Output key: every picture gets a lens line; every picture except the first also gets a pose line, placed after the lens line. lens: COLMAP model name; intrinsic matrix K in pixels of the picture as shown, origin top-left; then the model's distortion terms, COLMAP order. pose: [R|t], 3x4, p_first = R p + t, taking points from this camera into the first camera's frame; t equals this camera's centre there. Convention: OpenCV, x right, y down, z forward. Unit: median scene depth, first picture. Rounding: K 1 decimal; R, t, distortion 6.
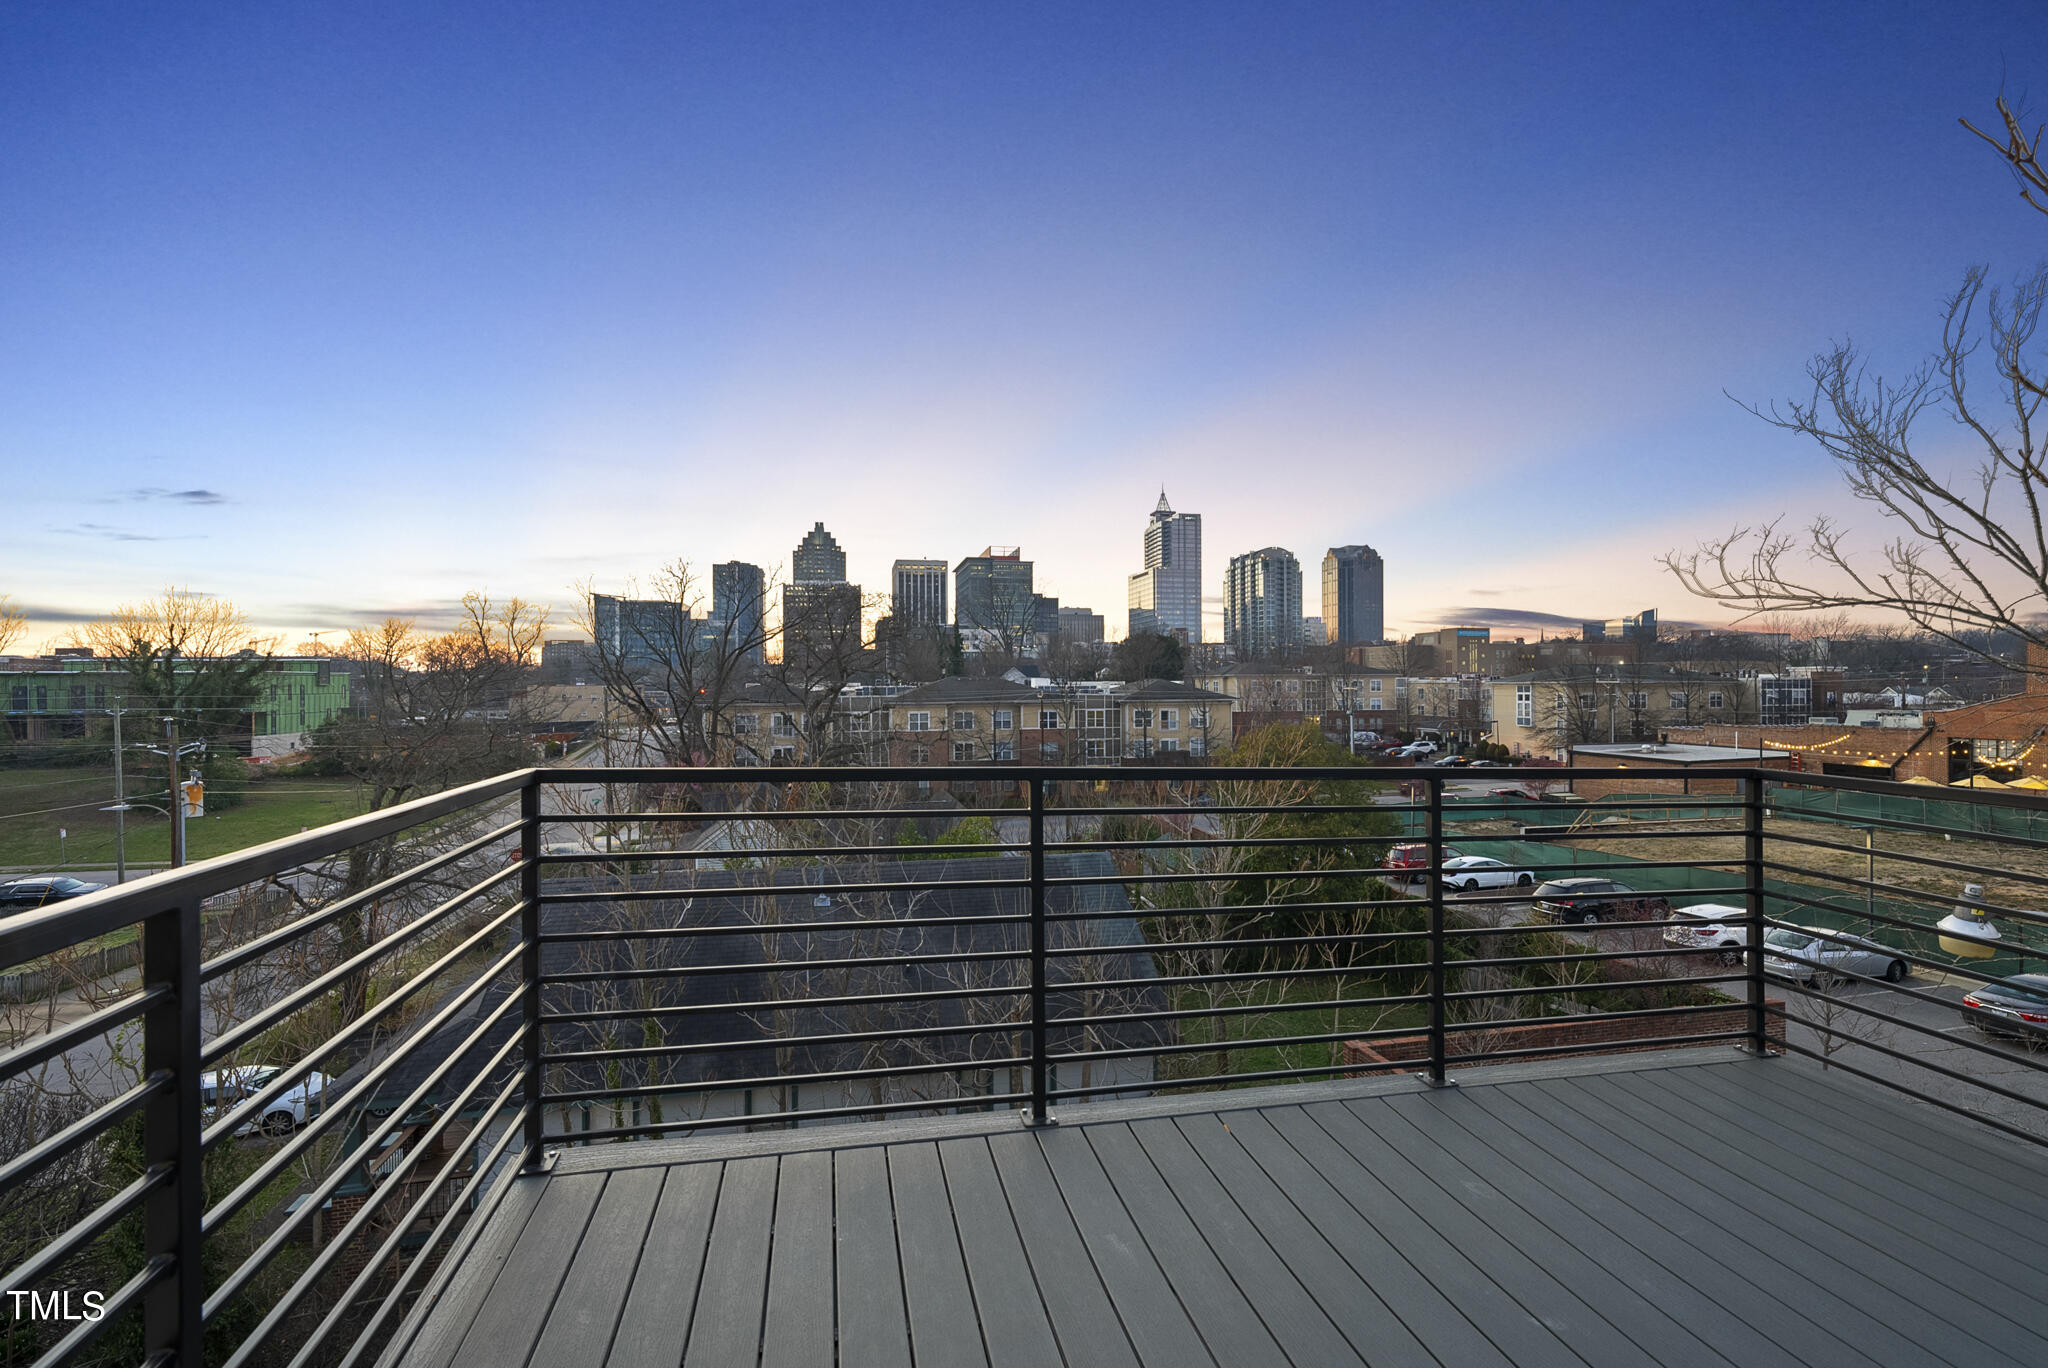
lens RADIAL K [[877.1, 0, 1025.9], [0, 877.1, 673.7], [0, 0, 1]] dist [0.002623, -0.001231]
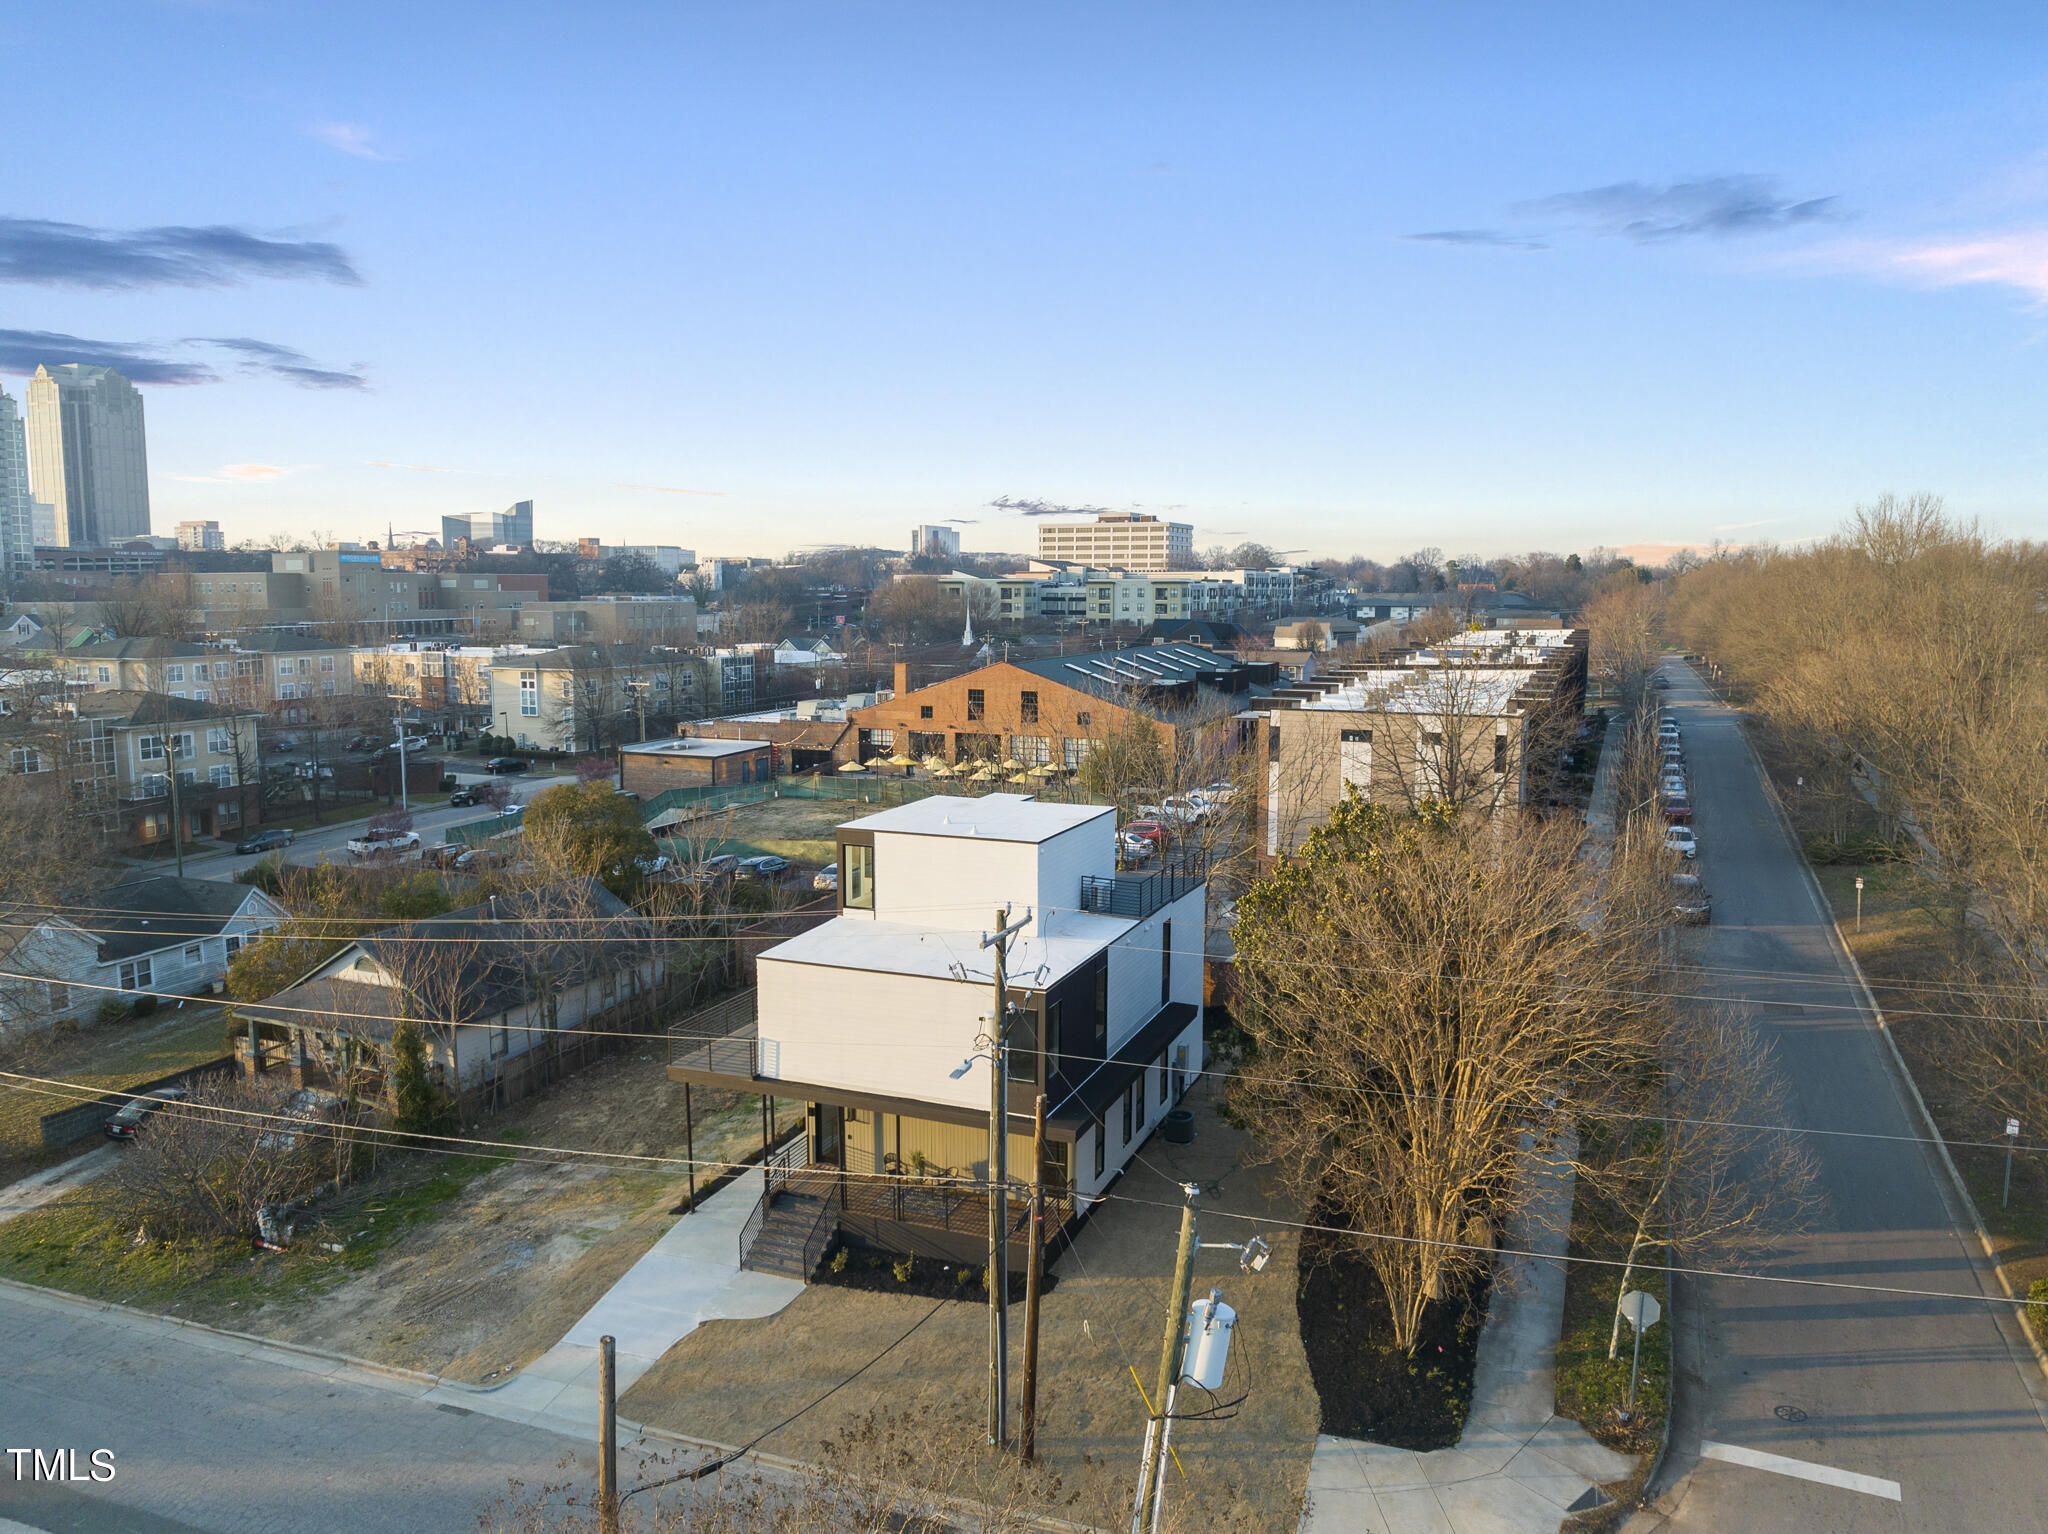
lens RADIAL K [[1425.5, 0, 1027.5], [0, 1425.5, 761.2], [0, 0, 1]] dist [-0.039364, -0.003505]
pose [[0.570707, -0.090127, 0.816193, -0.366313], [-0.014832, 0.992665, 0.119984, -0.081648], [-0.821020, -0.080581, 0.565184, -0.287847]]
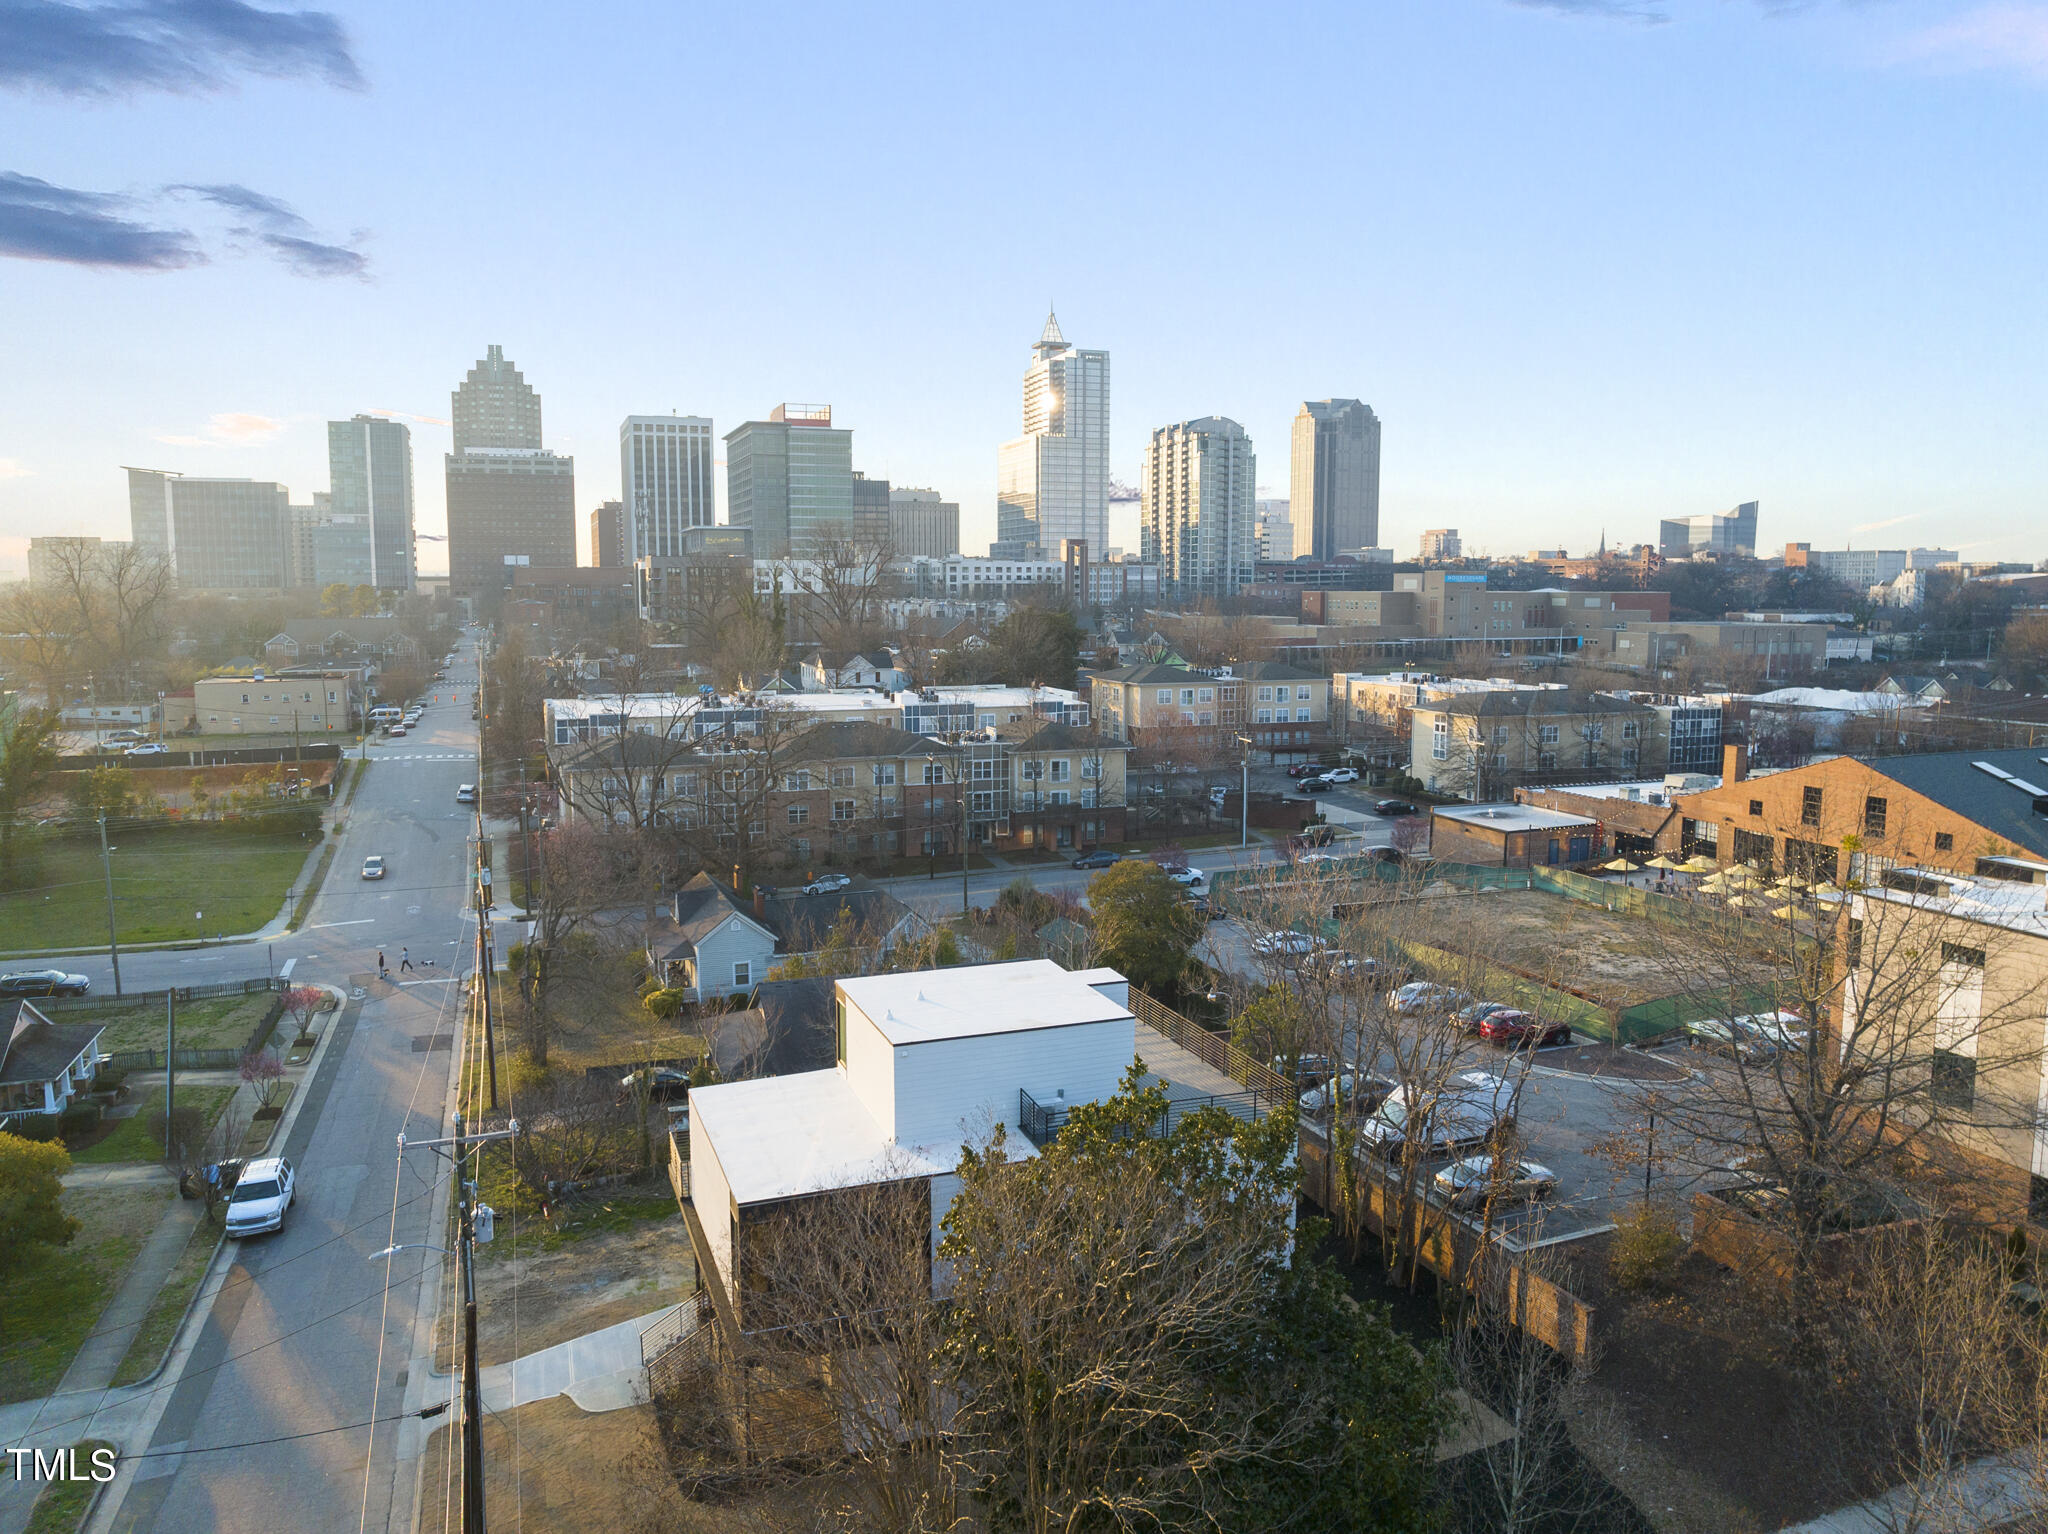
lens RADIAL K [[1425.5, 0, 1019.1], [0, 1425.5, 765.4], [0, 0, 1]] dist [-0.039364, -0.003505]
pose [[0.990911, -0.009765, 0.134165, -0.072243], [-0.008157, 0.991165, 0.132387, -0.130349], [-0.134272, -0.132278, 0.982076, -0.417940]]
